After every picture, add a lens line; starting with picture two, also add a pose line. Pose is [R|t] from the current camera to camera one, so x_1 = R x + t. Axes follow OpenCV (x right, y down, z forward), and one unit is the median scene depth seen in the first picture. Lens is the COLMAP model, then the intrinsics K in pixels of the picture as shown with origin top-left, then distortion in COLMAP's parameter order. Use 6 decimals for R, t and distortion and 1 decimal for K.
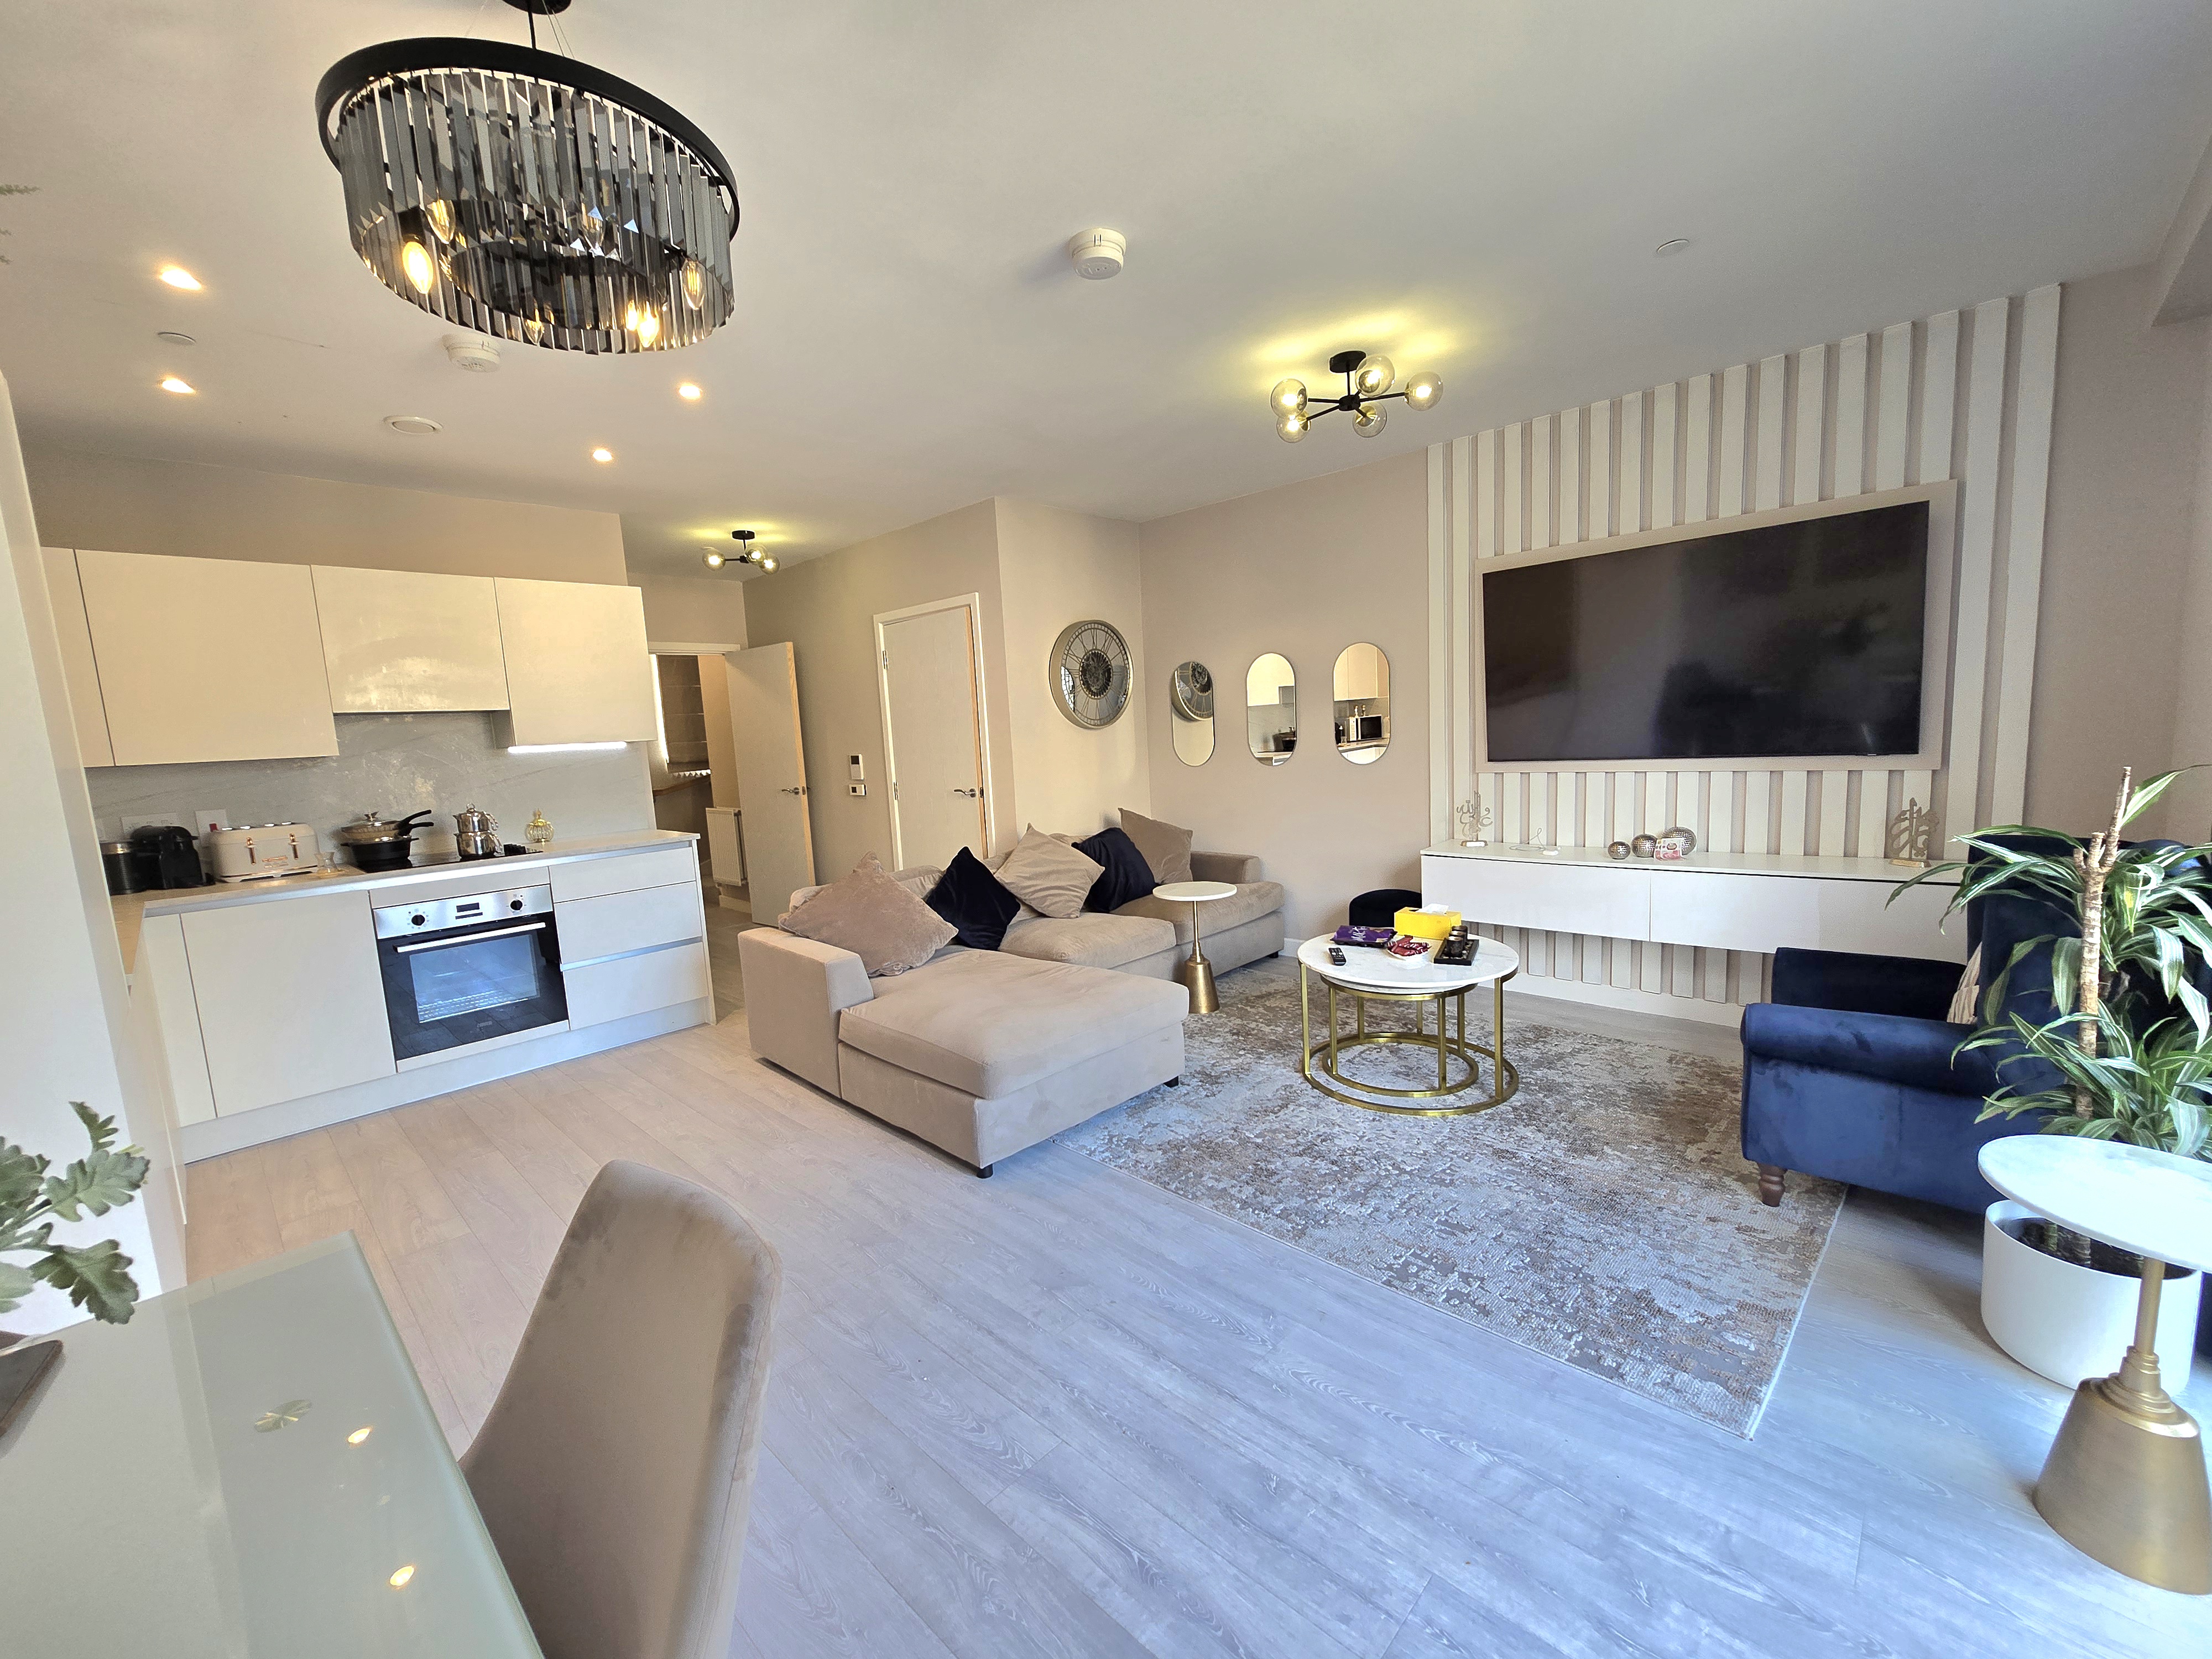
lens RADIAL K [[904.0, 0, 1098.6], [0, 904.0, 839.1], [0, 0, 1]] dist [-0.001293, -0.000084]
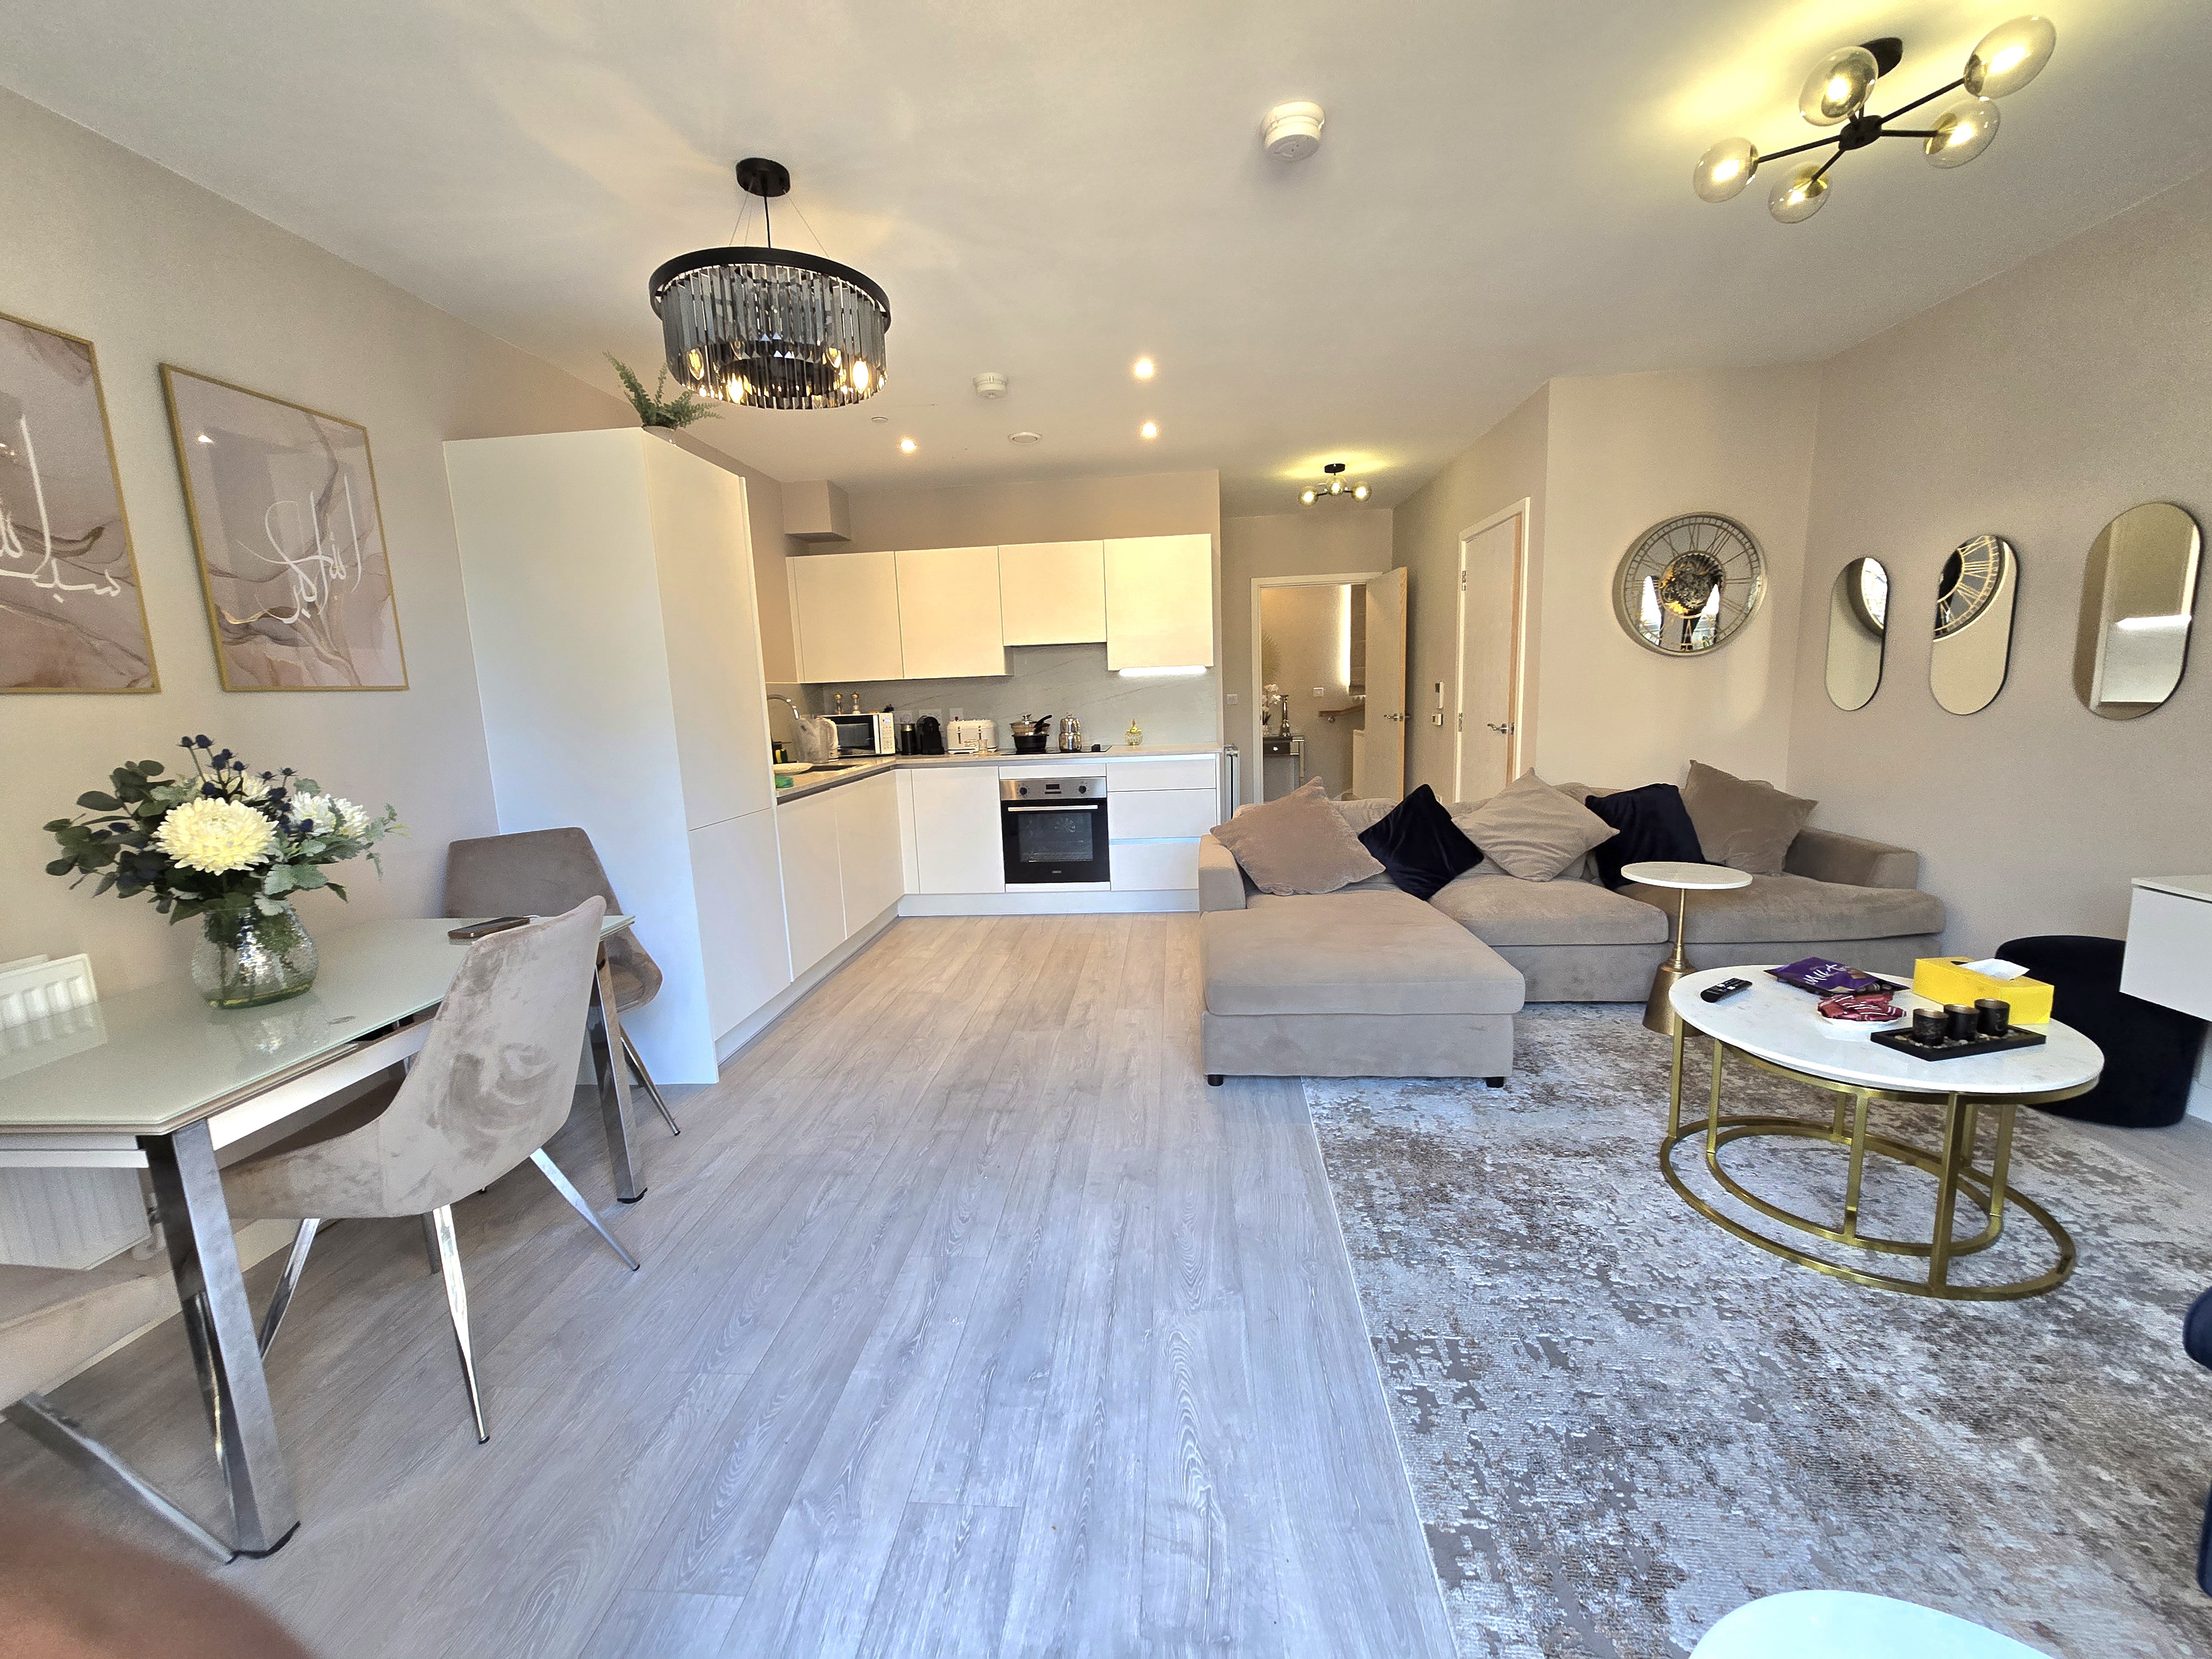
lens RADIAL K [[904.0, 0, 1098.6], [0, 904.0, 839.1], [0, 0, 1]] dist [-0.001293, -0.000084]
pose [[0.630124, 0.154678, -0.760933, 0.449741], [-0.089685, 0.987898, 0.126546, -0.029382], [0.771298, -0.011496, 0.636370, 0.174968]]
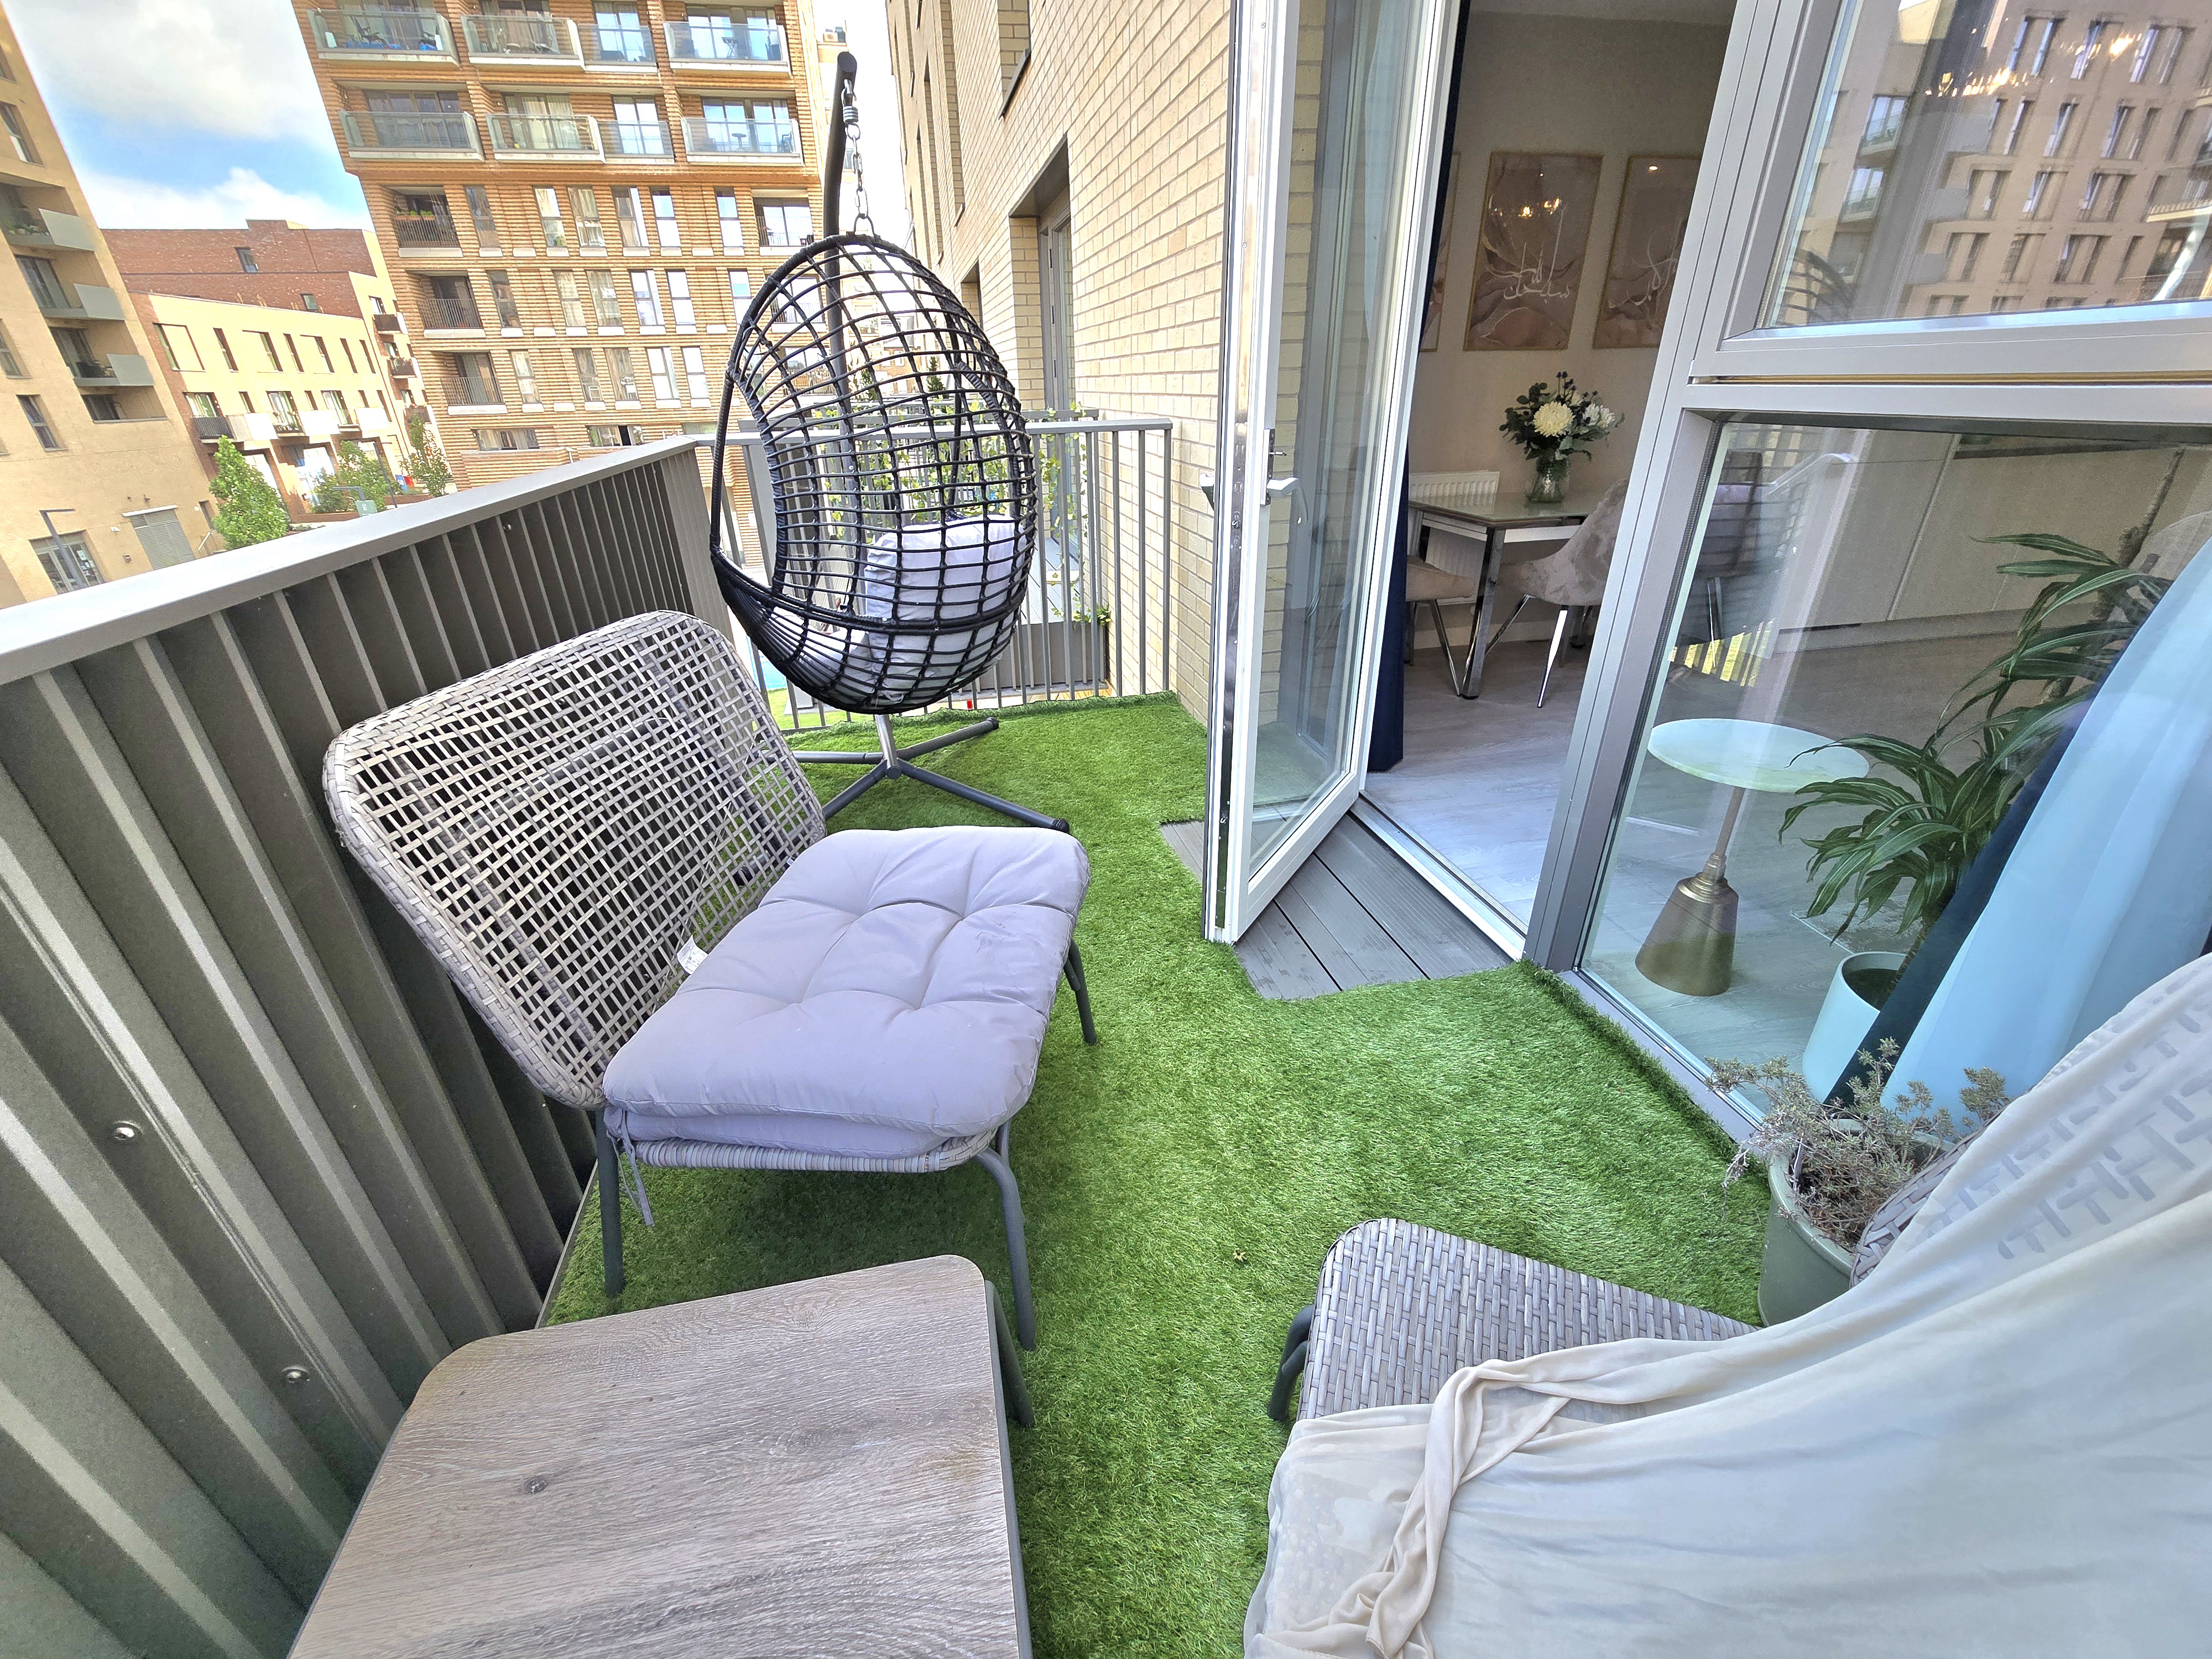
lens RADIAL K [[904.0, 0, 1098.6], [0, 904.0, 839.1], [0, 0, 1]] dist [-0.001293, -0.000084]
pose [[-0.558679, 0.433757, -0.706918, 1.469813], [-0.052405, 0.832176, 0.552030, -0.113832], [0.827727, 0.345454, -0.442188, 0.405903]]
